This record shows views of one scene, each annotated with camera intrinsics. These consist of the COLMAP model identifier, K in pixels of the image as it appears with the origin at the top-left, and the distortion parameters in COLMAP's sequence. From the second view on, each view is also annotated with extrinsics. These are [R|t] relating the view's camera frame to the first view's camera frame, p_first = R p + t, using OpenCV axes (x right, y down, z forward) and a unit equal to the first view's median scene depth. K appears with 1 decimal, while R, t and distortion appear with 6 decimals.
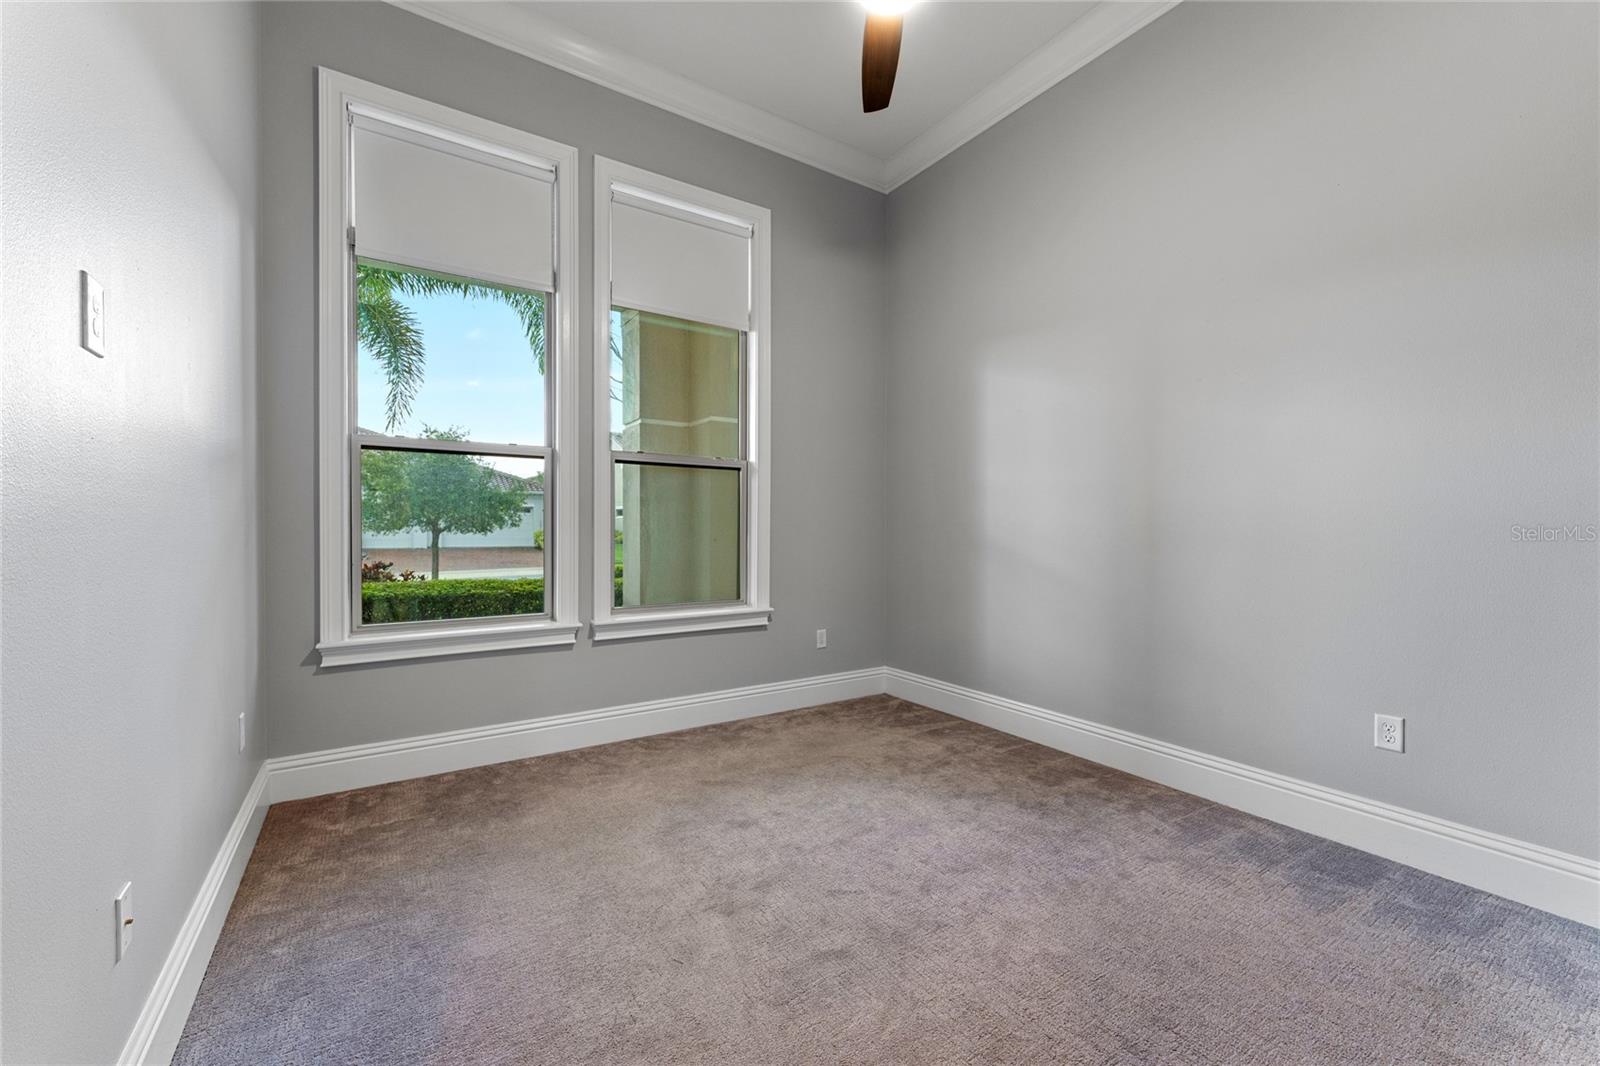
lens RADIAL K [[655.5, 0, 804.3], [0, 655.5, 534.7], [0, 0, 1]] dist [0.003799, 0.000305]
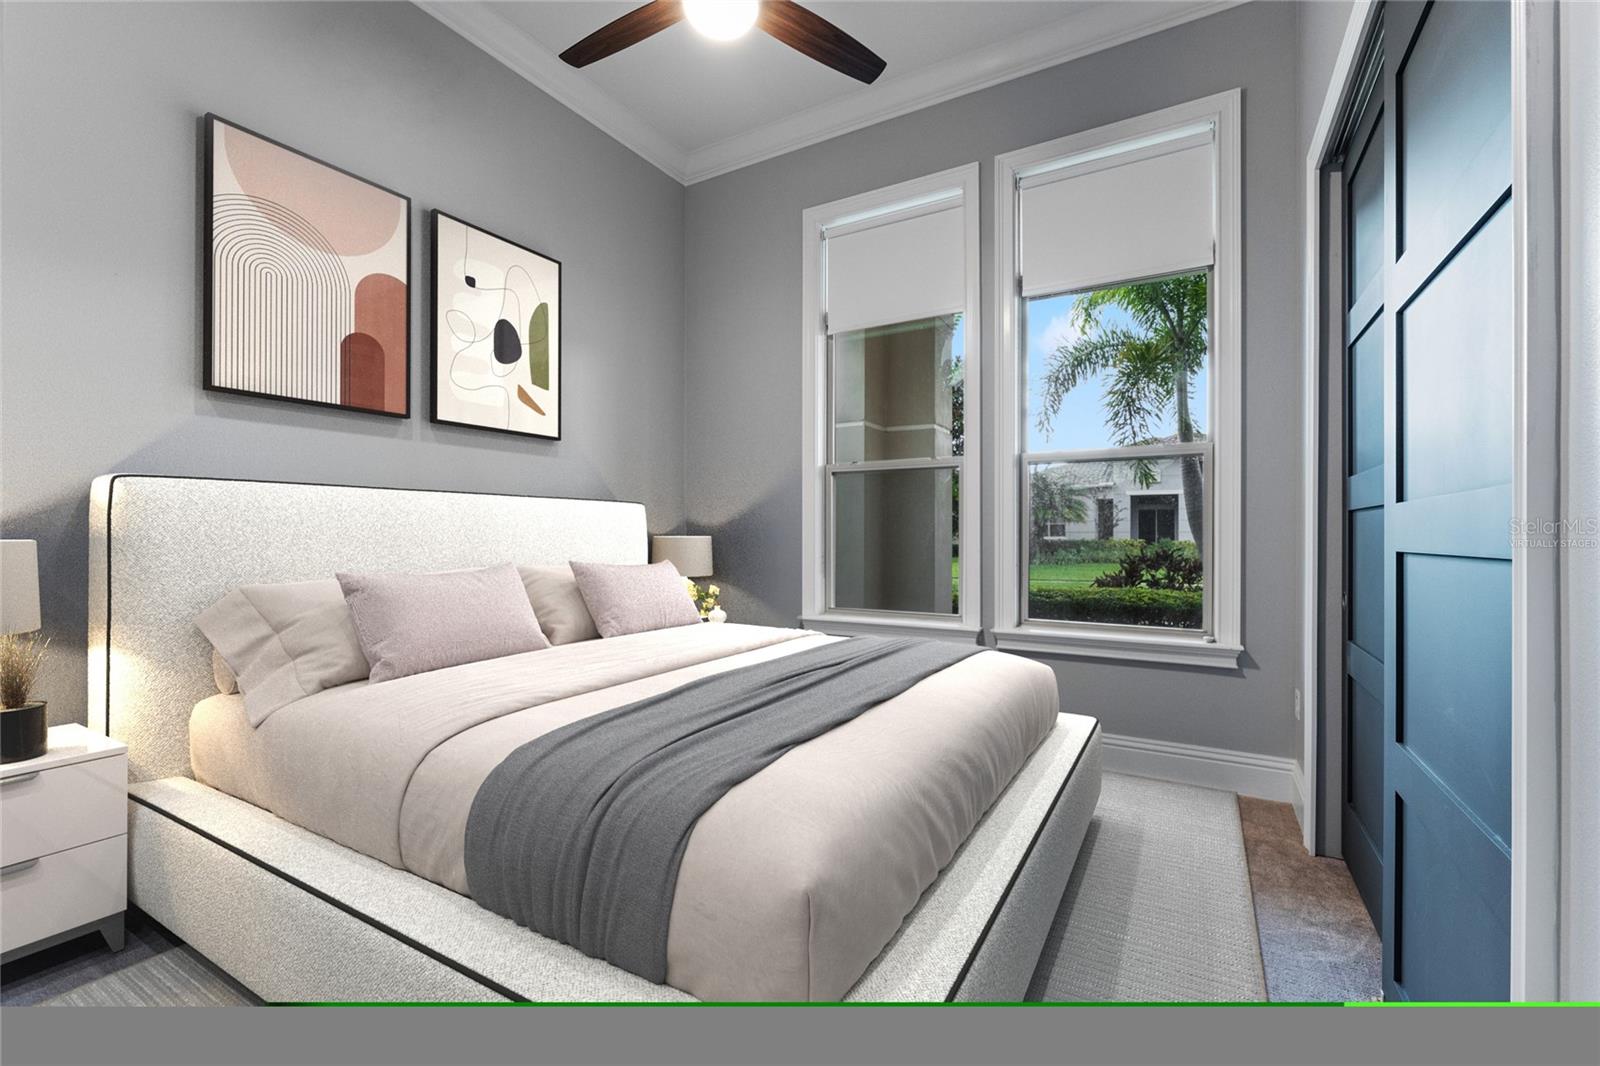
lens RADIAL K [[670.1, 0, 805.6], [0, 670.1, 531.2], [0, 0, 1]] dist [-0.001094, -0.000017]
pose [[0.447440, -0.006869, -0.894288, 0.384071], [-0.005193, 0.999934, -0.010279, -0.002202], [0.894299, 0.009243, 0.447374, 0.252055]]
